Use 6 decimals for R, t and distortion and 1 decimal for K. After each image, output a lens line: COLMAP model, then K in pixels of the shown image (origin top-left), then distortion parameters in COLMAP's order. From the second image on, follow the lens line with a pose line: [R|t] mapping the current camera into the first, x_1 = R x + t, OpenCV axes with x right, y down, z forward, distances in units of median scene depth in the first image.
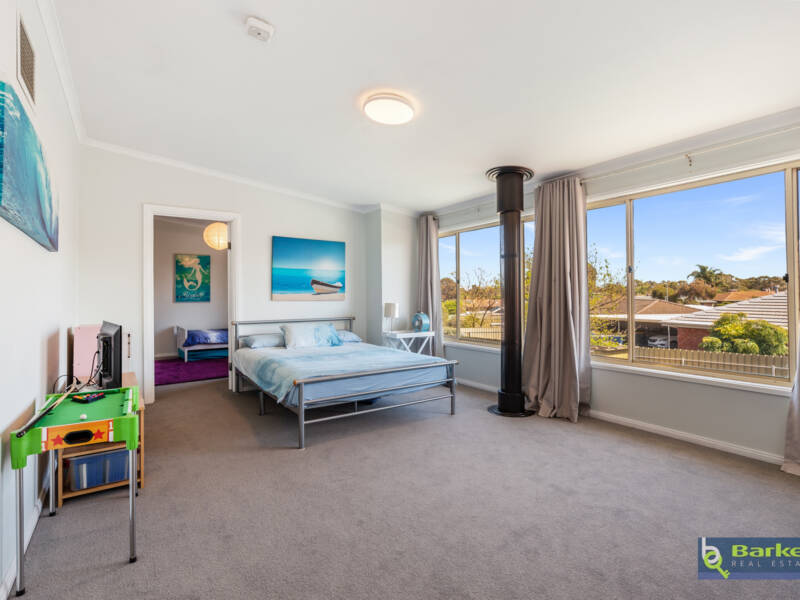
lens RADIAL K [[401.1, 0, 399.2], [0, 401.1, 297.2], [0, 0, 1]] dist [-0.001376, -0.000032]
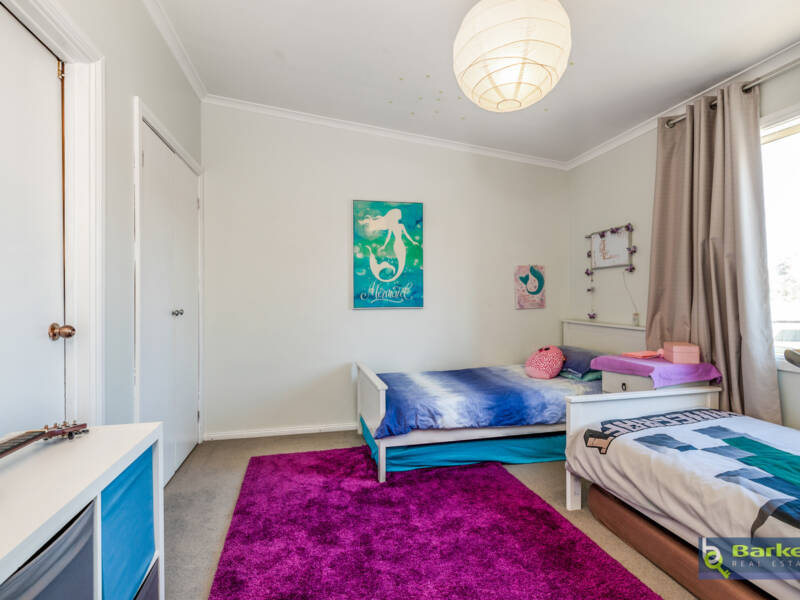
lens RADIAL K [[401.1, 0, 400.3], [0, 401.1, 297.8], [0, 0, 1]] dist [-0.001376, -0.000032]
pose [[0.933116, 0.004028, -0.359552, -0.345380], [-0.004642, 0.999989, -0.000843, 0.000785], [0.359545, 0.002456, 0.933125, 0.596567]]
